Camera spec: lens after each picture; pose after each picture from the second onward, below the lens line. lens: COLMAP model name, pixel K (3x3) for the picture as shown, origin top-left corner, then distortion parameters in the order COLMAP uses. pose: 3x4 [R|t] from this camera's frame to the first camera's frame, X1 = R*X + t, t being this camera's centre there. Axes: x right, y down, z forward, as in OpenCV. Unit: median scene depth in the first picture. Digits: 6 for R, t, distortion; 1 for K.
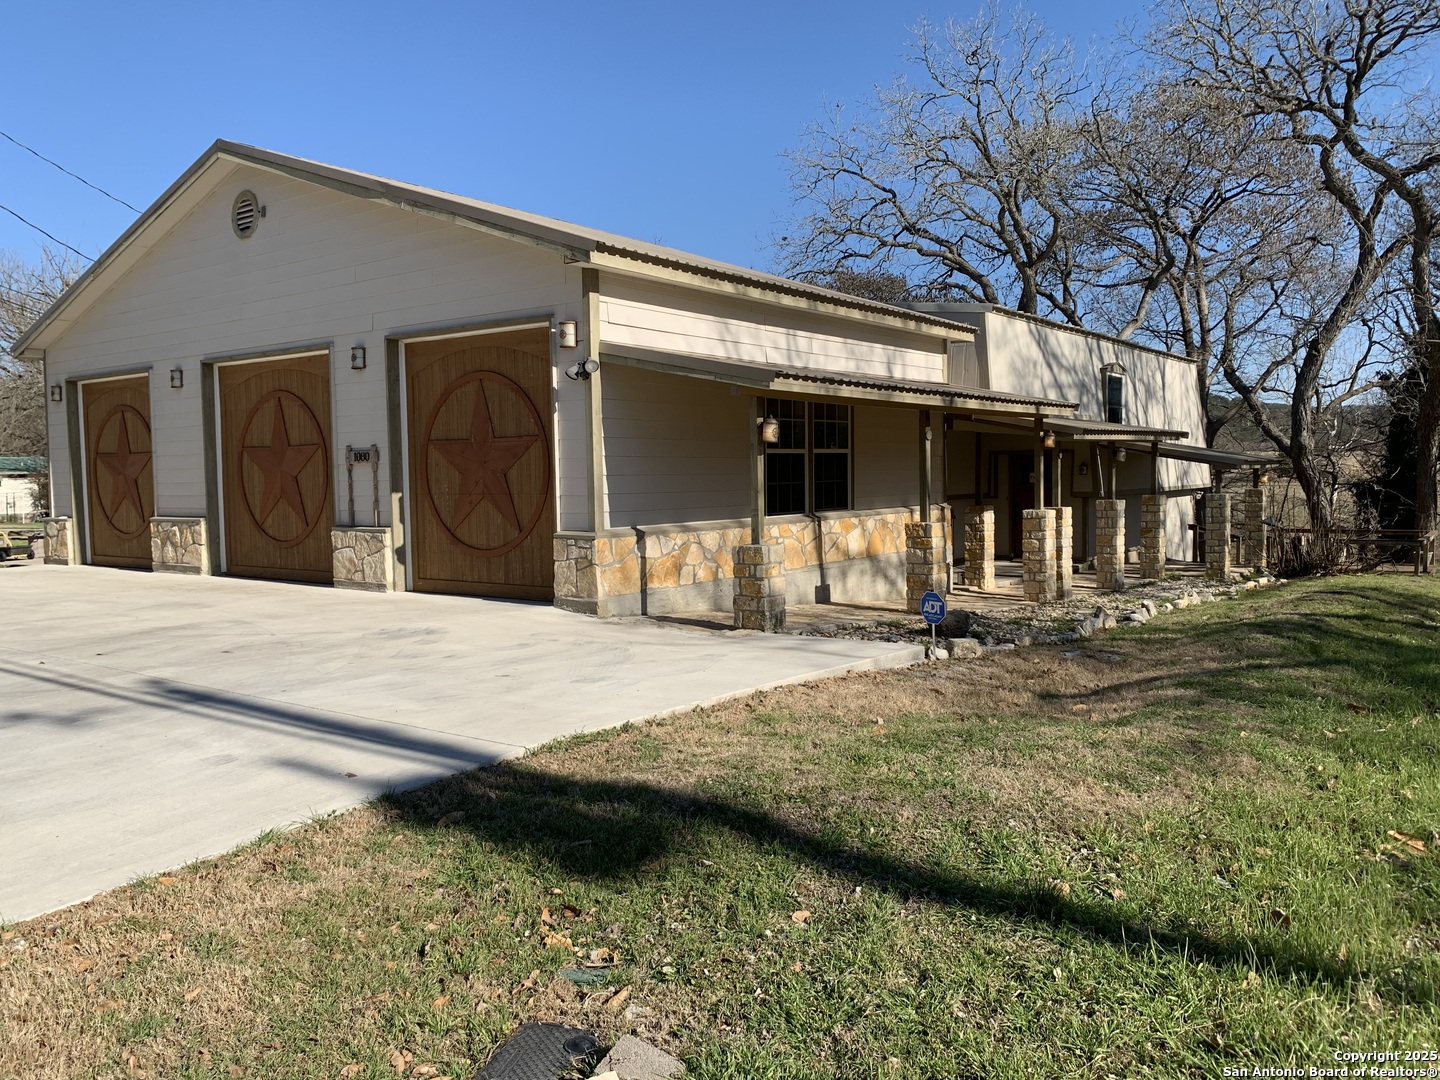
lens RADIAL K [[1096.3, 0, 726.9], [0, 1096.3, 541.4], [0, 0, 1]] dist [0.034222, -0.045753]
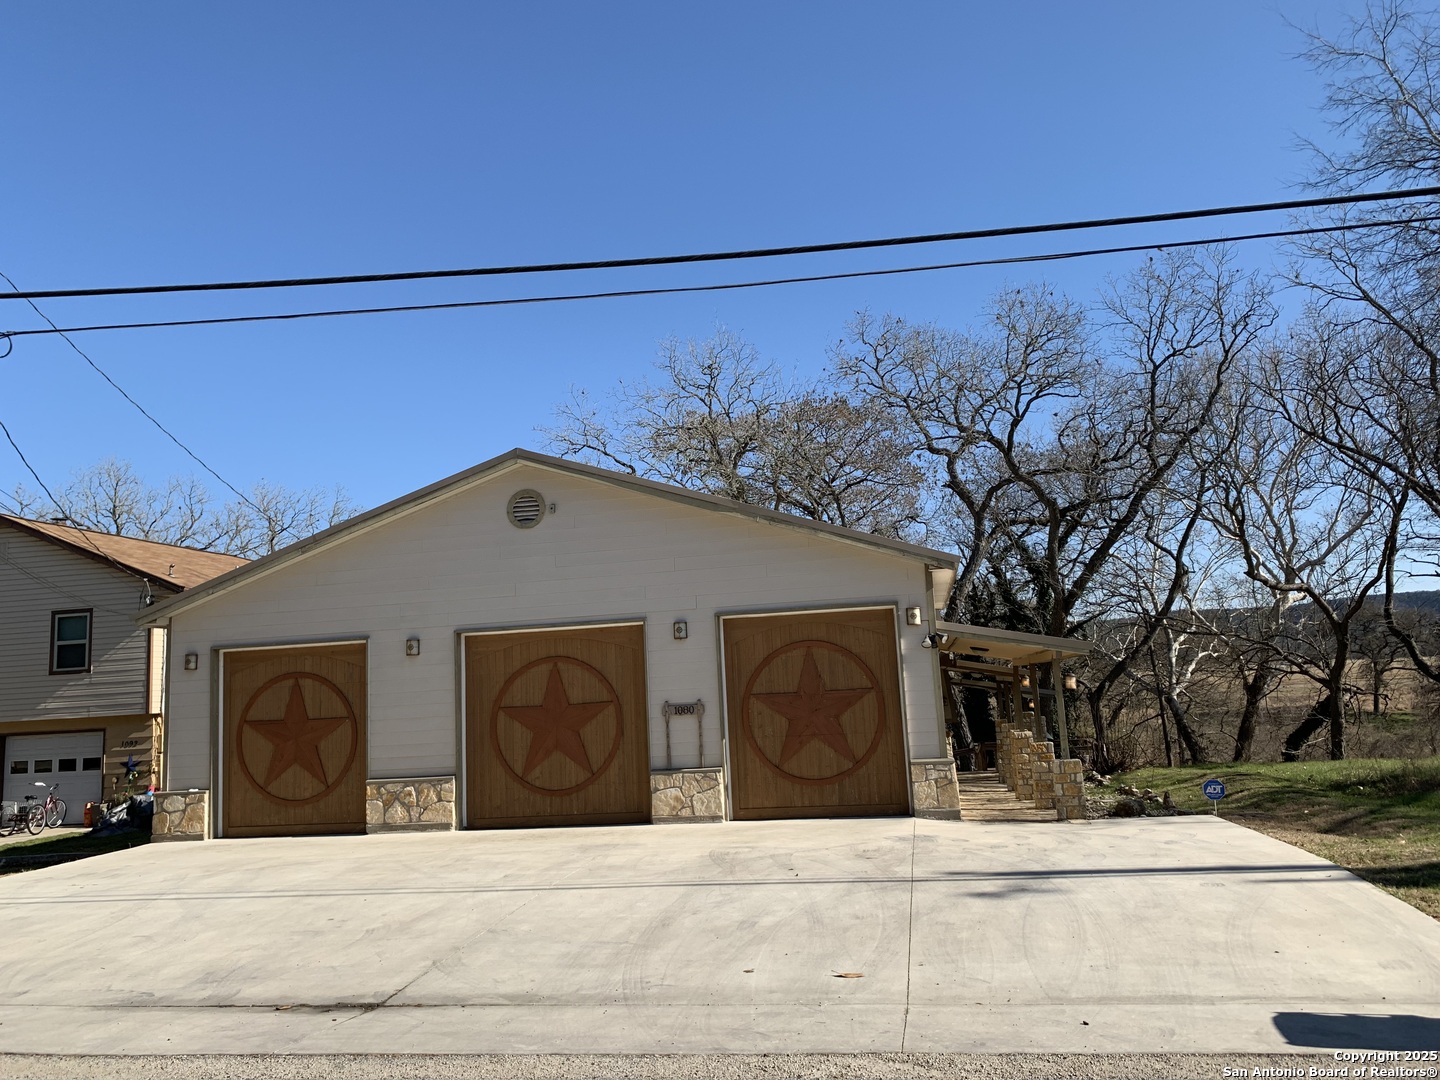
lens RADIAL K [[1093.3, 0, 720.0], [0, 1093.3, 540.0], [0, 0, 1]] dist [0.135210, -0.301458]
pose [[0.899639, 0.028170, 0.435724, -0.815941], [0.066302, 0.977531, -0.200094, -0.014835], [-0.431571, 0.208902, 0.877557, -0.125051]]
